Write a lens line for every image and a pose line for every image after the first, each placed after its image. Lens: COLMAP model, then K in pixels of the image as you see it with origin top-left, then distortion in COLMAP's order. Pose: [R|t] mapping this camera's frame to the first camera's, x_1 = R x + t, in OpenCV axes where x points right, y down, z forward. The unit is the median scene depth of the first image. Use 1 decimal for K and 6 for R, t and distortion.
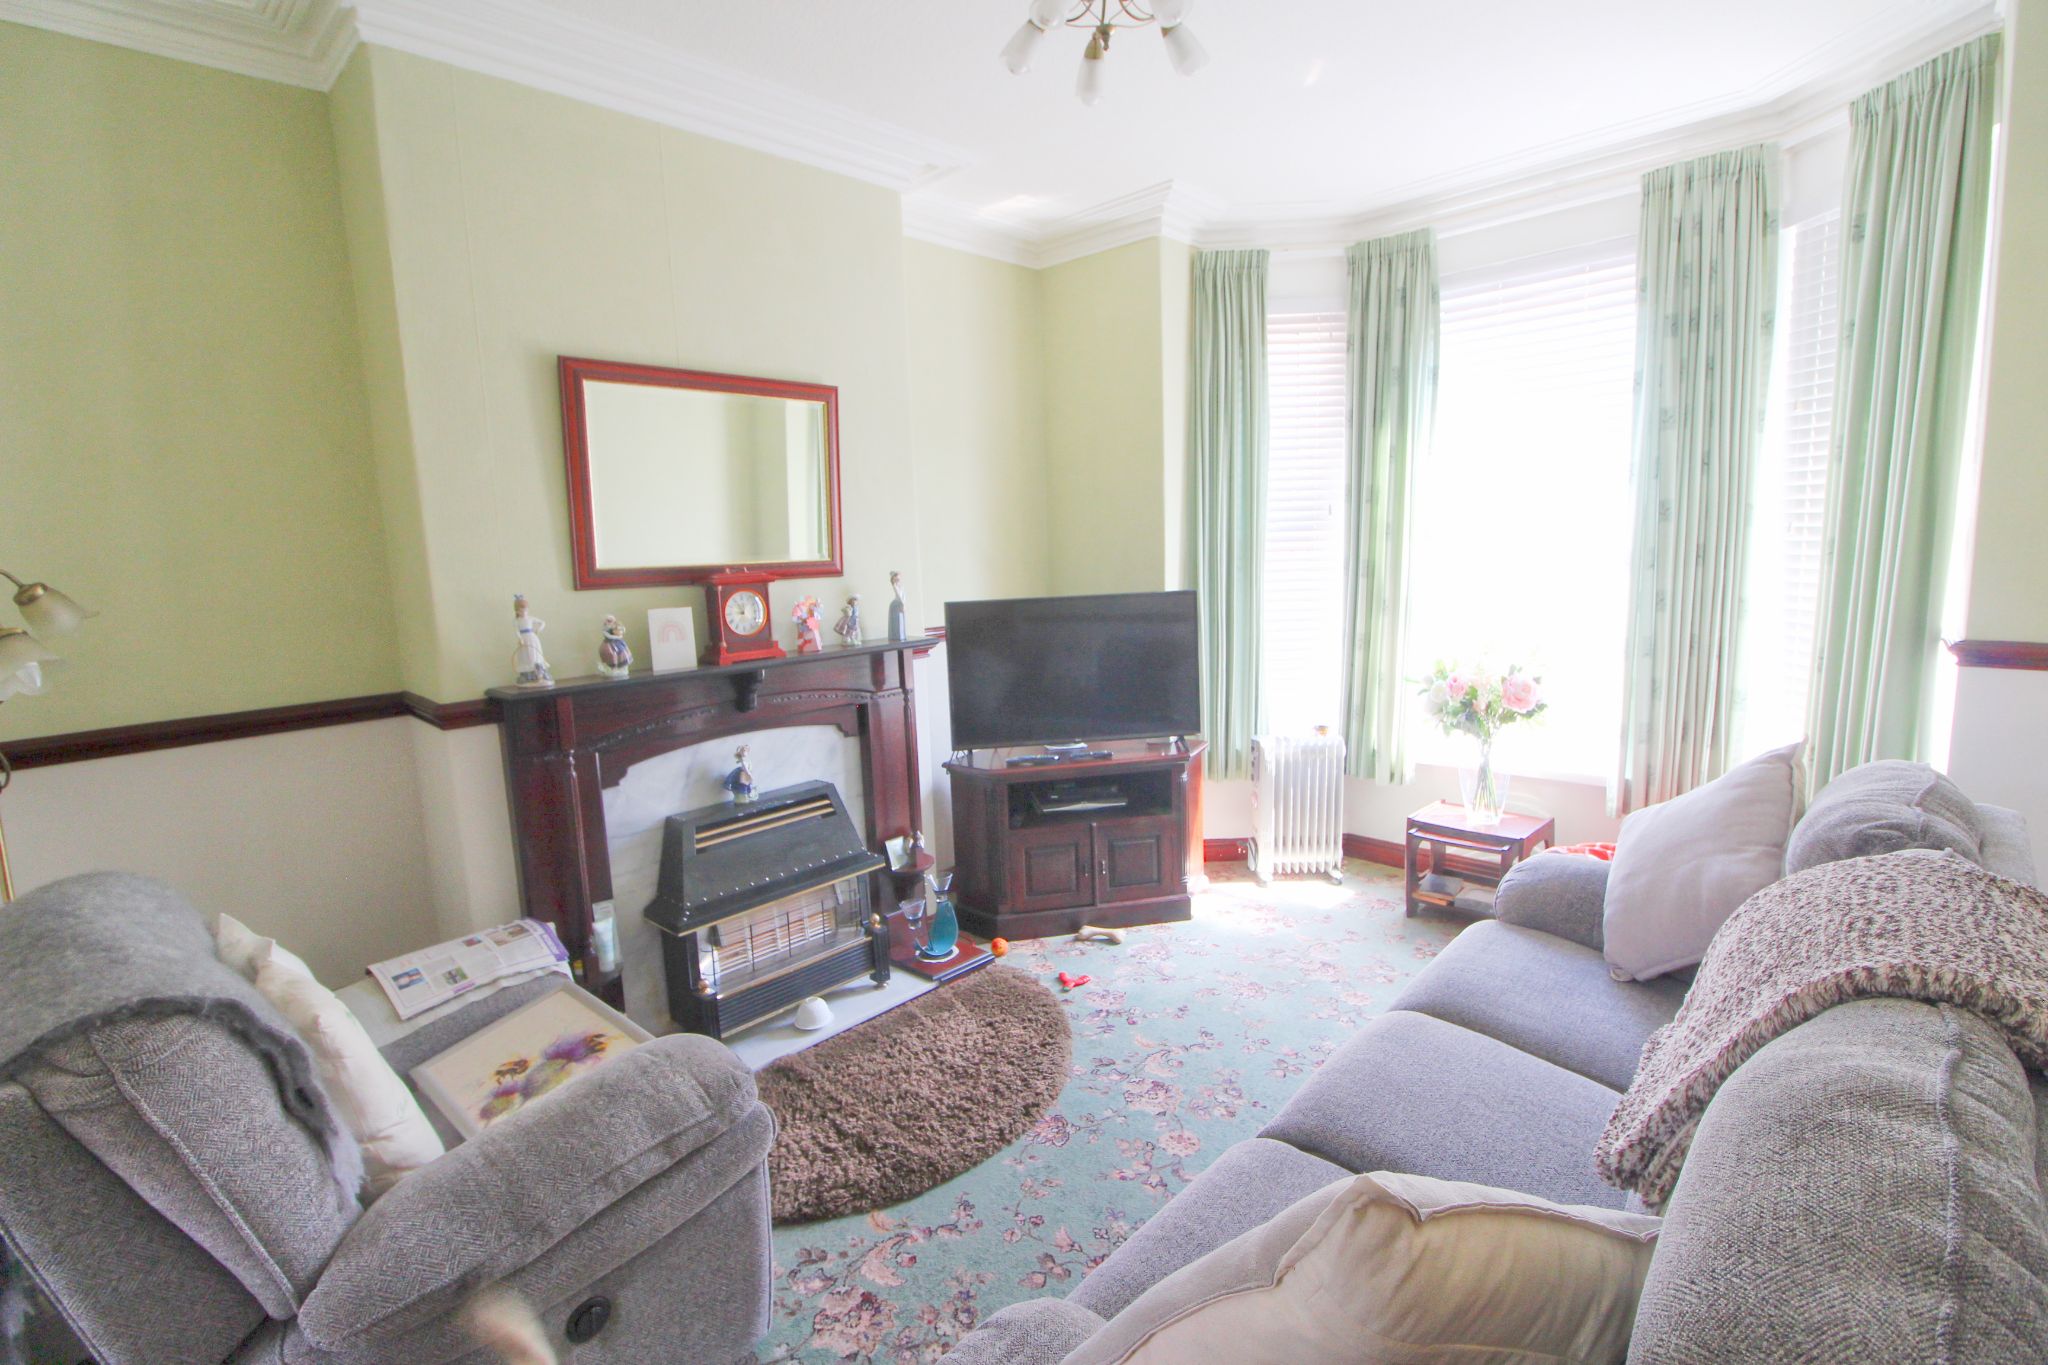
lens RADIAL K [[944.0, 0, 1017.5], [0, 944.0, 671.9], [0, 0, 1]] dist [-0.000898, -0.012002]
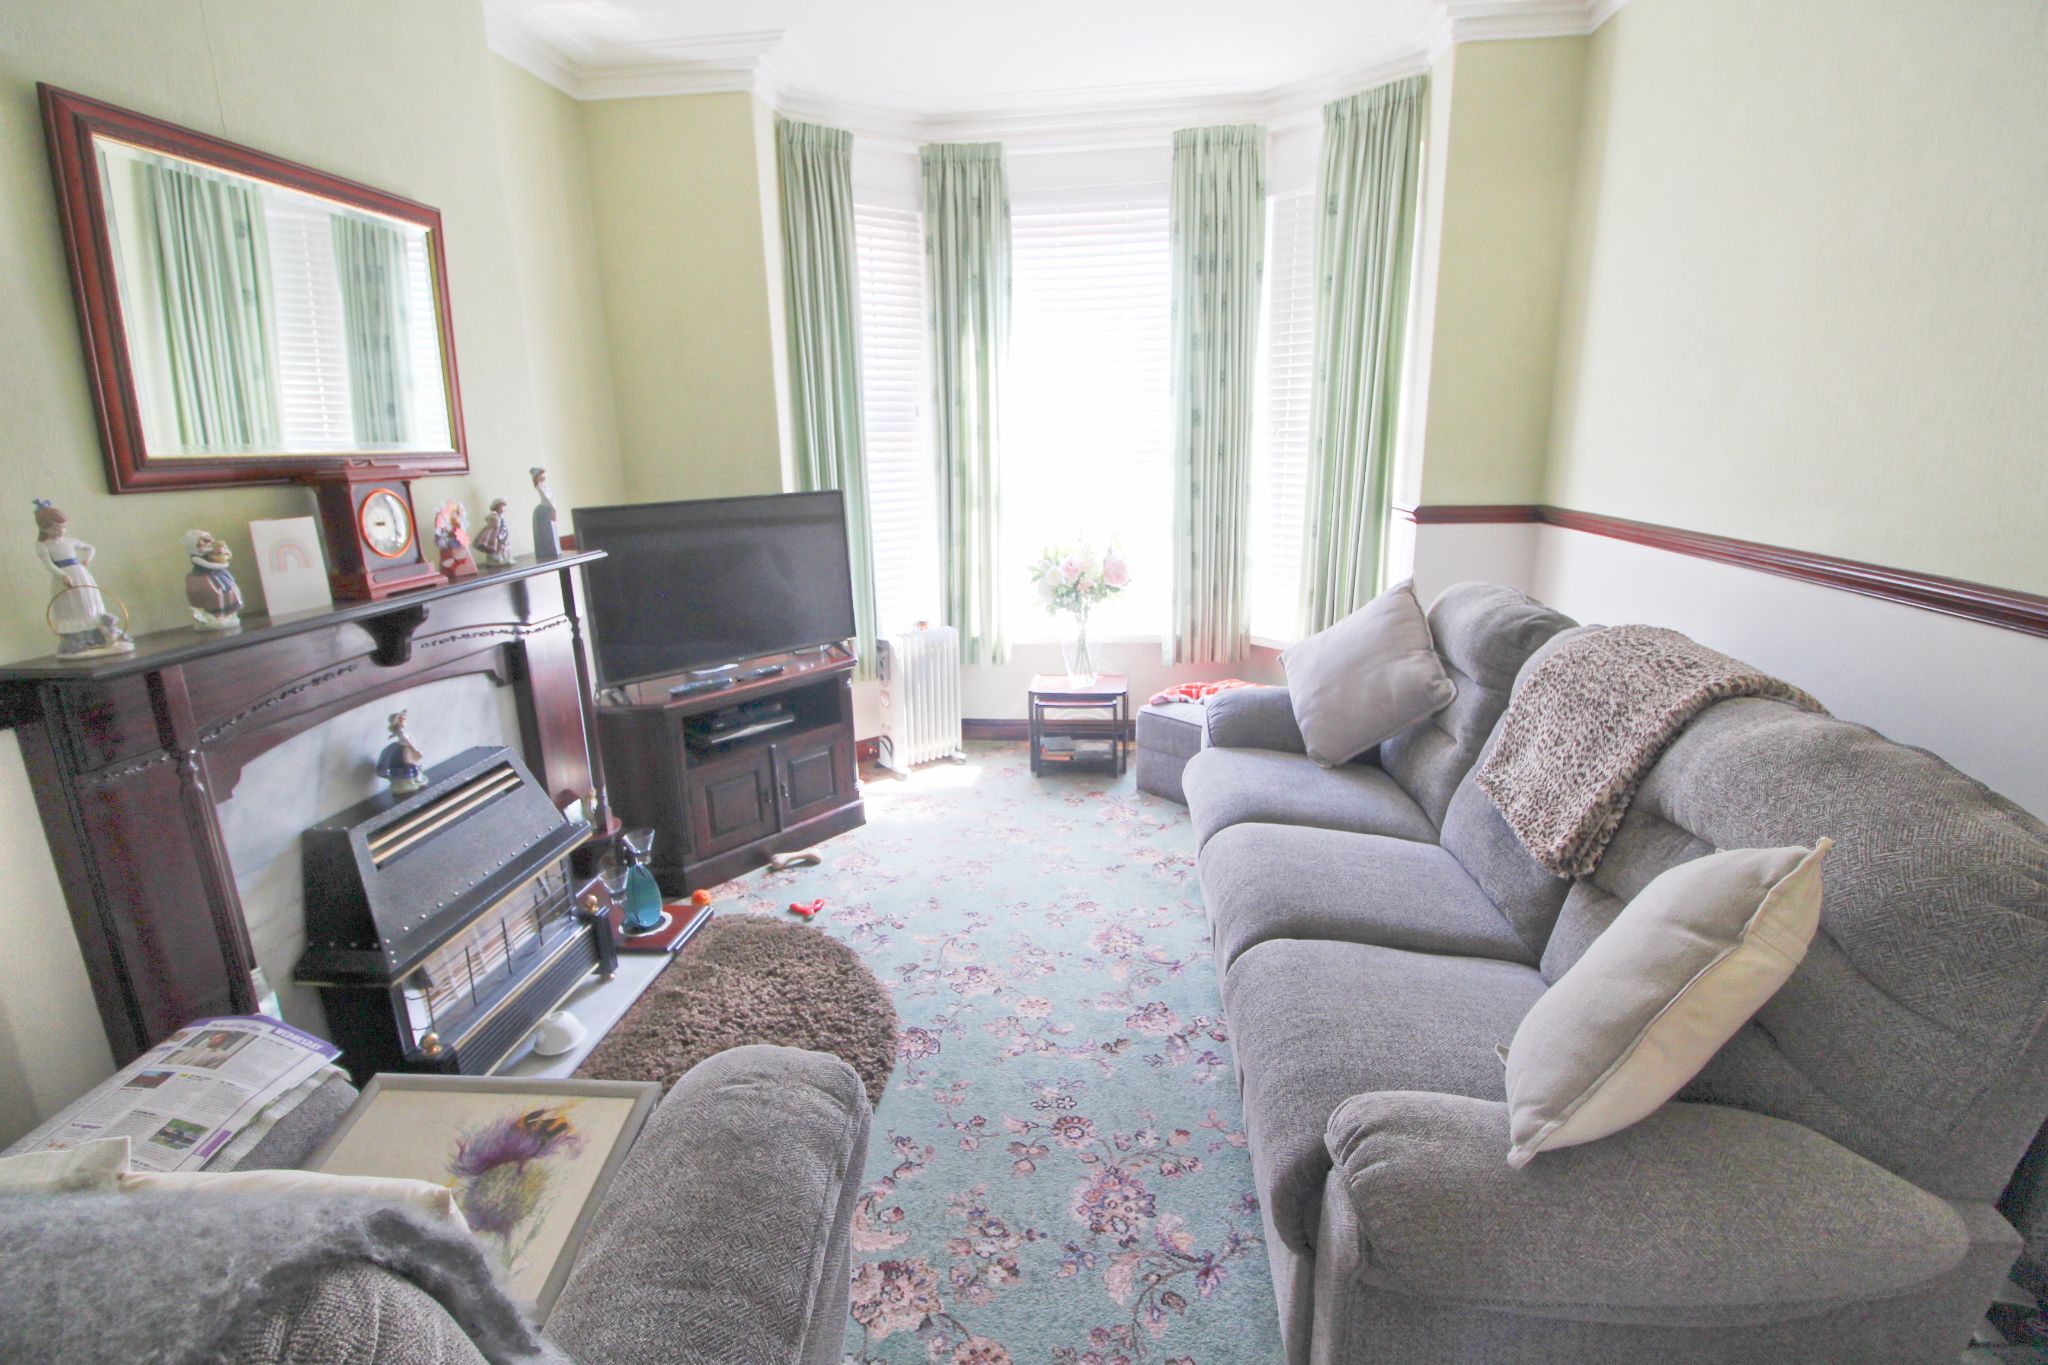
lens RADIAL K [[944.0, 0, 1017.5], [0, 944.0, 671.9], [0, 0, 1]] dist [-0.000898, -0.012002]
pose [[0.788995, -0.132258, 0.599996, -0.315107], [0.080653, 0.990401, 0.112257, 0.005081], [-0.609083, -0.040178, 0.792088, 0.138731]]
